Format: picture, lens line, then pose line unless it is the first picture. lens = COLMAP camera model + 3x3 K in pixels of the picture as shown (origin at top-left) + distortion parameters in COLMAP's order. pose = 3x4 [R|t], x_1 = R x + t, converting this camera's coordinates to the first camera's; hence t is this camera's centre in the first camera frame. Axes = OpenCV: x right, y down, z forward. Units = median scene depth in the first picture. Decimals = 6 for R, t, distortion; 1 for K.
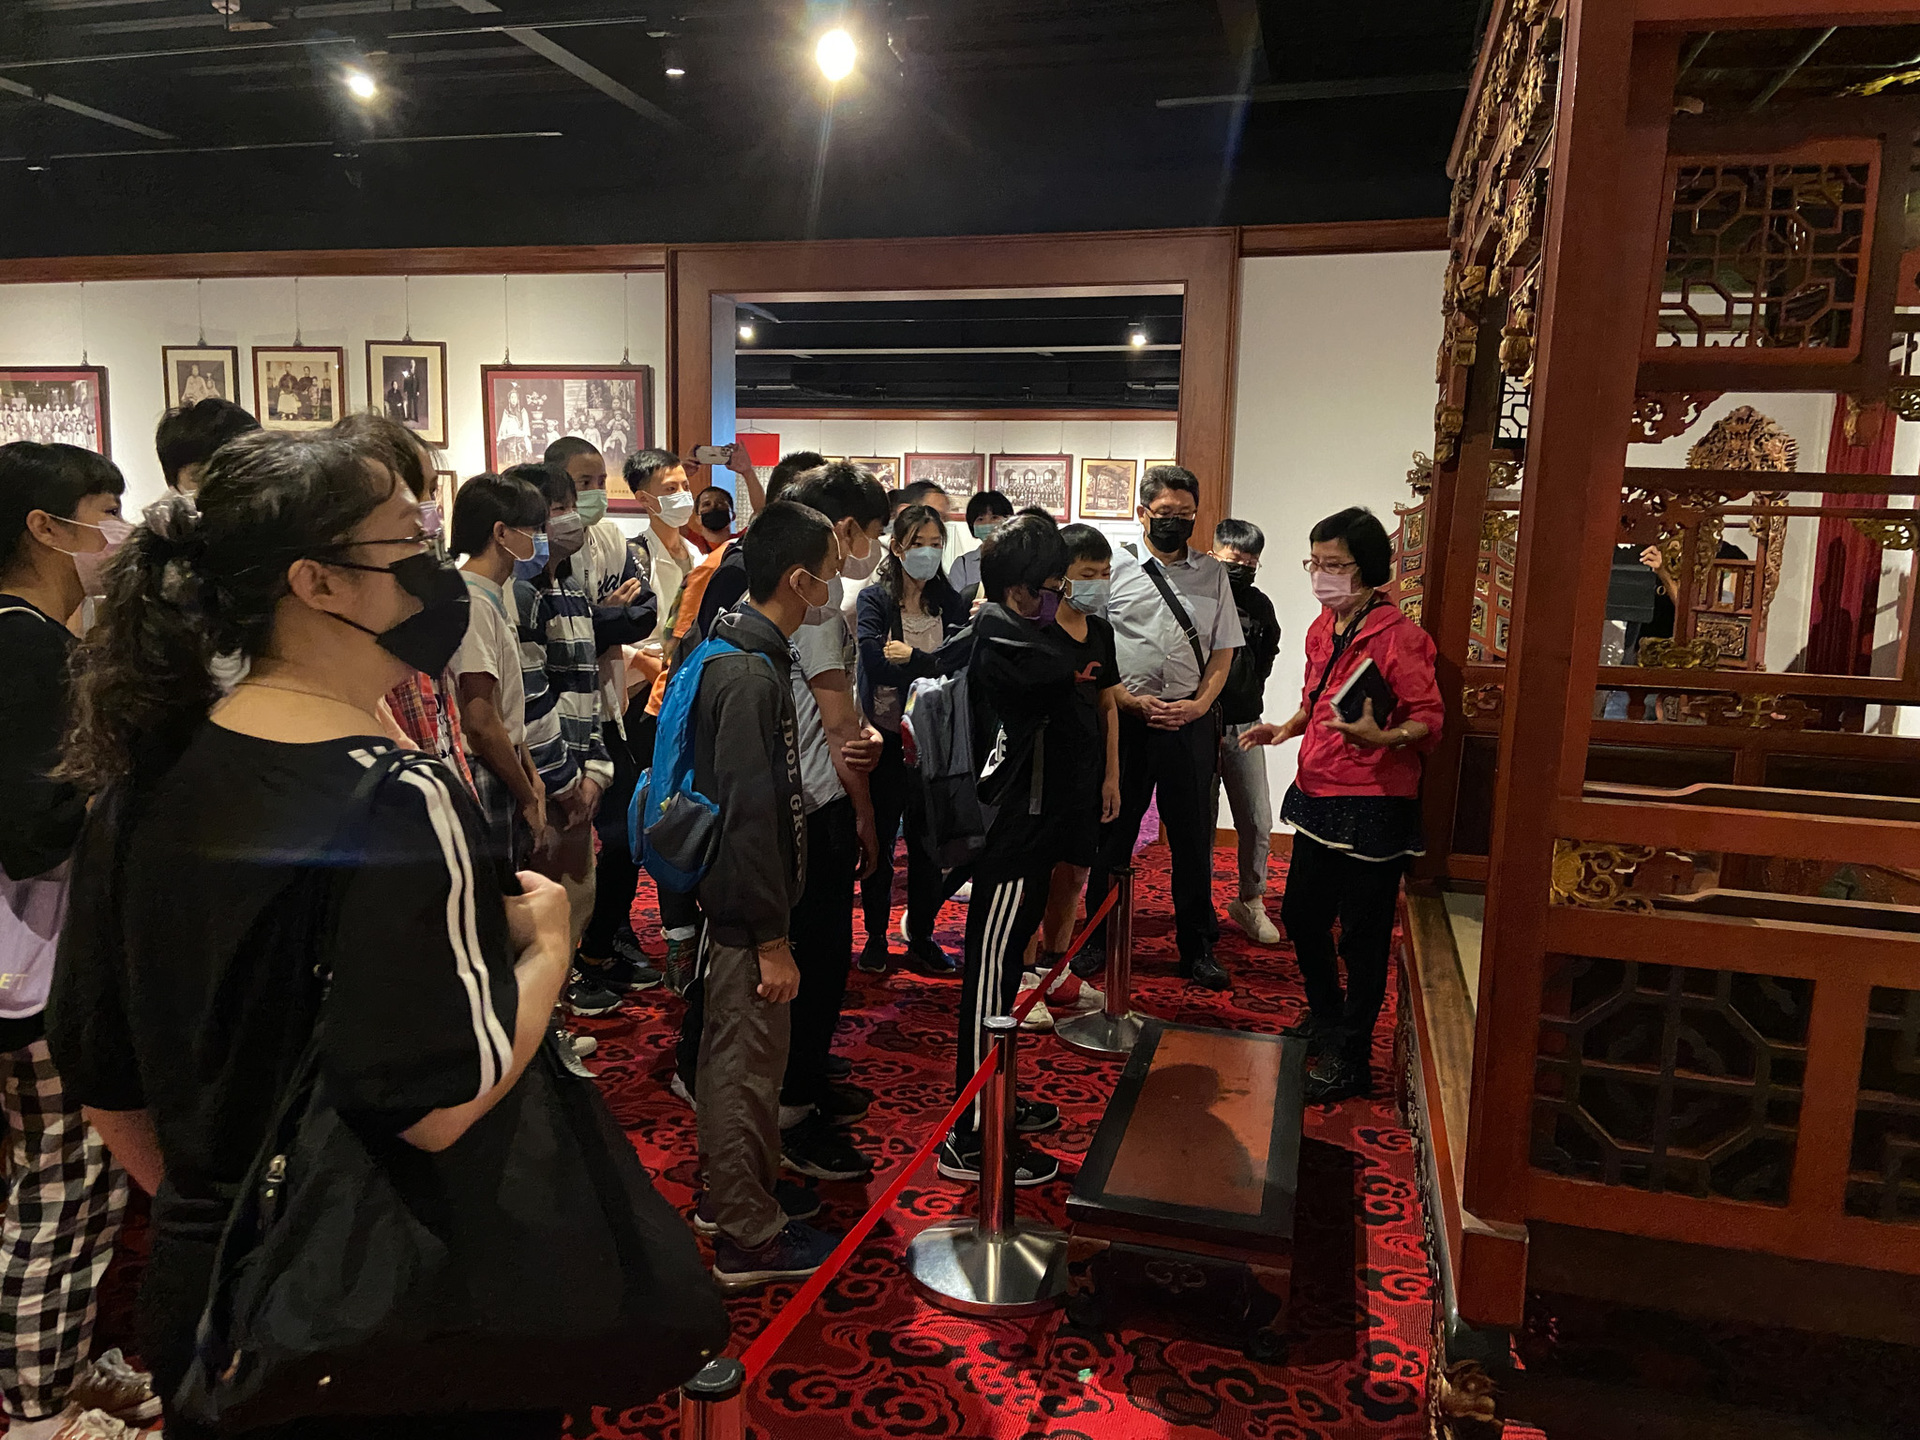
lens RADIAL K [[1436.5, 0, 967.2], [0, 1436.5, 737.0], [0, 0, 1]] dist [0.025050, -0.025216]
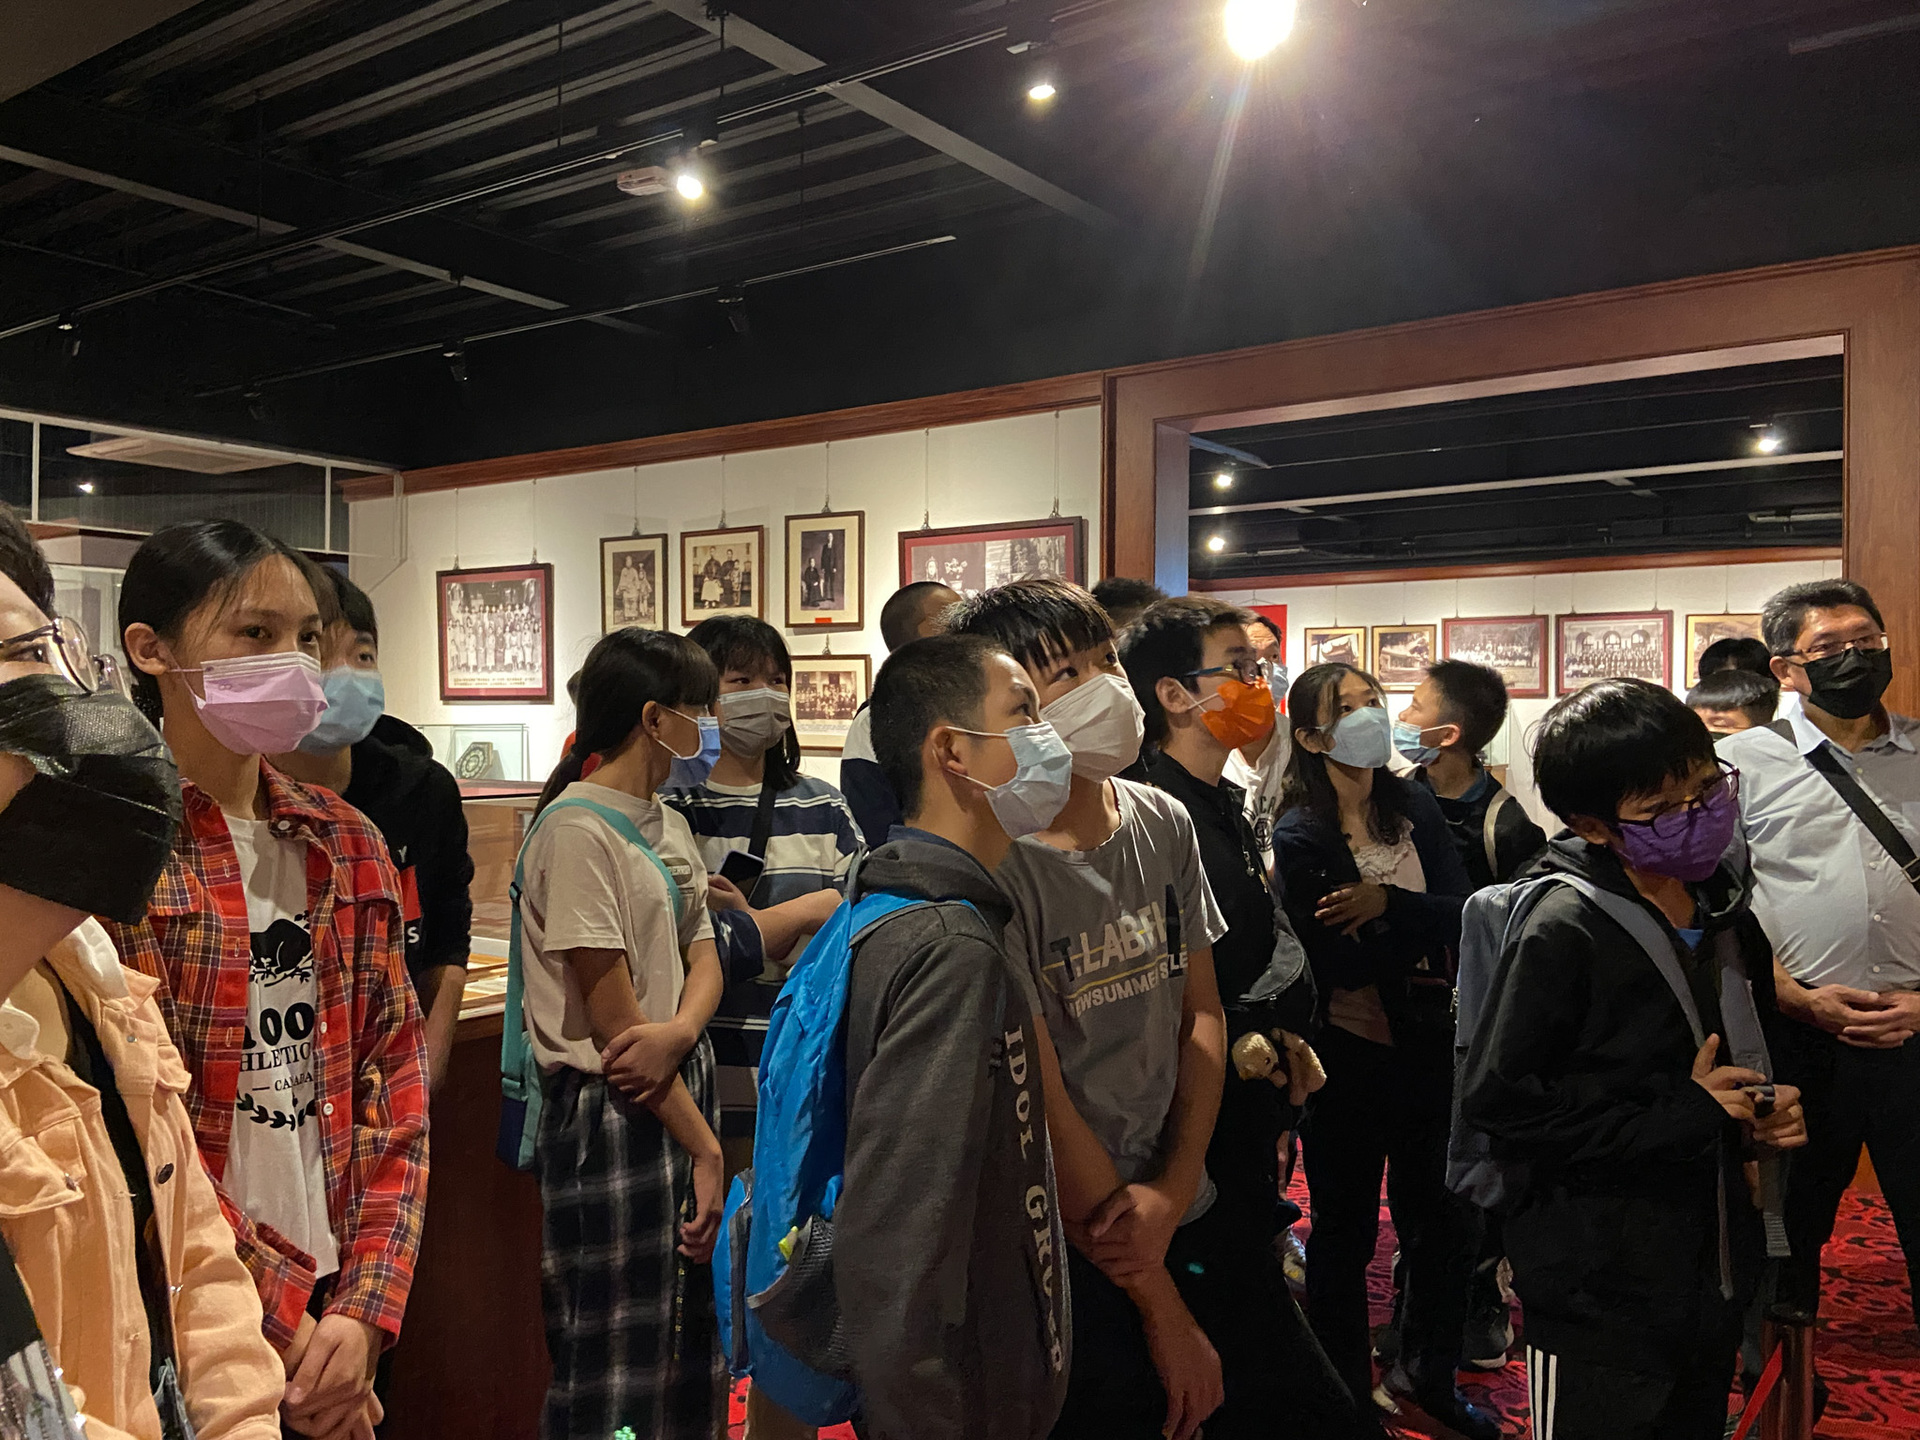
lens RADIAL K [[1517.3, 0, 940.0], [0, 1517.3, 705.0], [0, 0, 1]] dist [0.047599, -0.013250]
pose [[0.929458, -0.025864, -0.368021, 0.016249], [-0.030459, 0.988754, -0.146414, -0.023489], [0.367669, 0.147296, 0.918217, 0.186077]]
